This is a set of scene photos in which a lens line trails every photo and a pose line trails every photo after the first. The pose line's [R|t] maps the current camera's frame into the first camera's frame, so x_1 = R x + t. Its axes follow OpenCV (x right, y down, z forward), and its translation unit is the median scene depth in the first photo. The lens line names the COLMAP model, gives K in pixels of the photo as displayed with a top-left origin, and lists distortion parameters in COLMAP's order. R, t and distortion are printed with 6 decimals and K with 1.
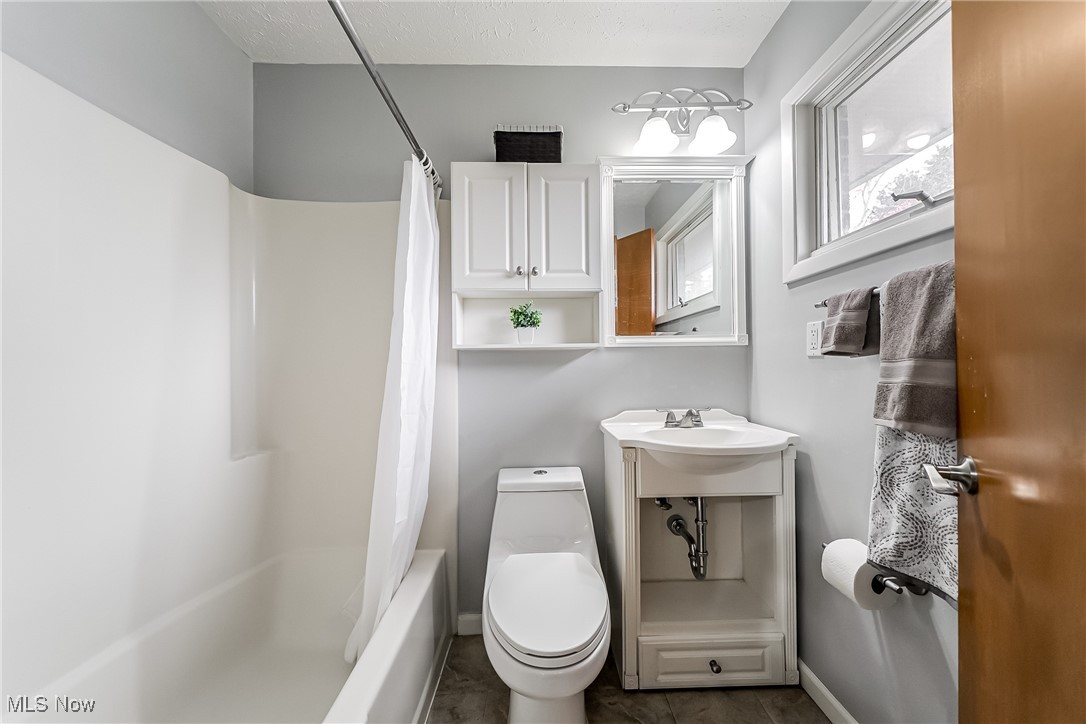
lens RADIAL K [[374.2, 0, 544.0], [0, 374.2, 363.5], [0, 0, 1]] dist [-0.001361, 0.000155]
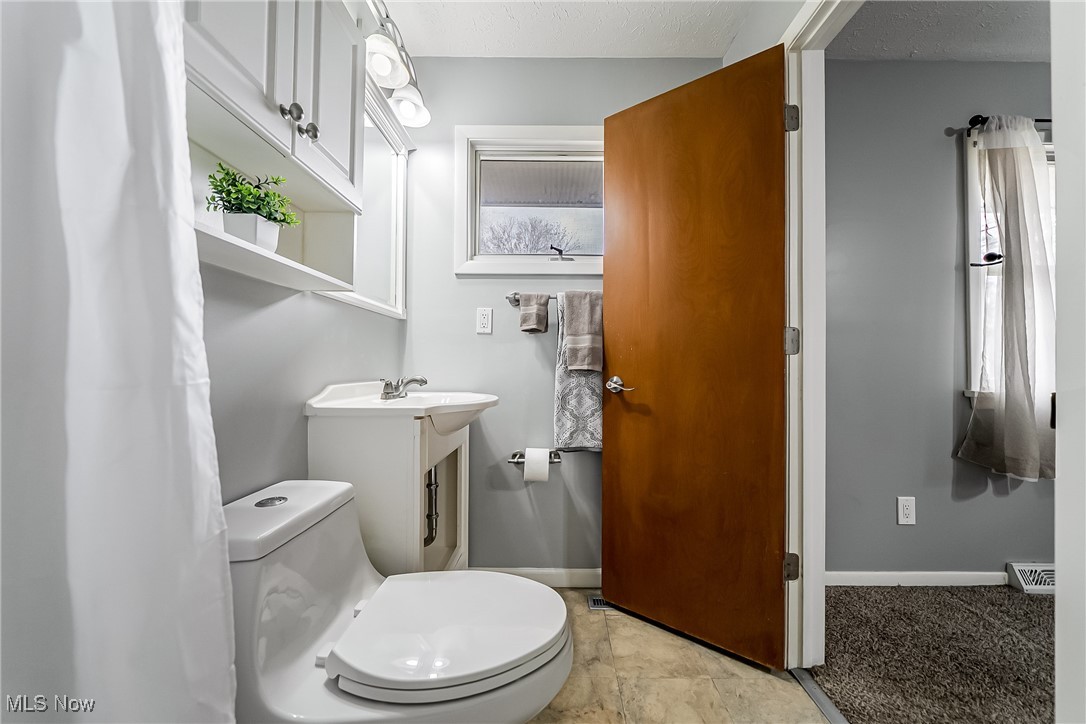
lens RADIAL K [[374.2, 0, 546.6], [0, 374.2, 366.6], [0, 0, 1]] dist [-0.001361, 0.000155]
pose [[0.036242, 0.019200, 0.999159, -0.914122], [-0.020392, 0.999621, -0.018469, 0.176668], [-0.999135, -0.019705, 0.036620, 1.008489]]
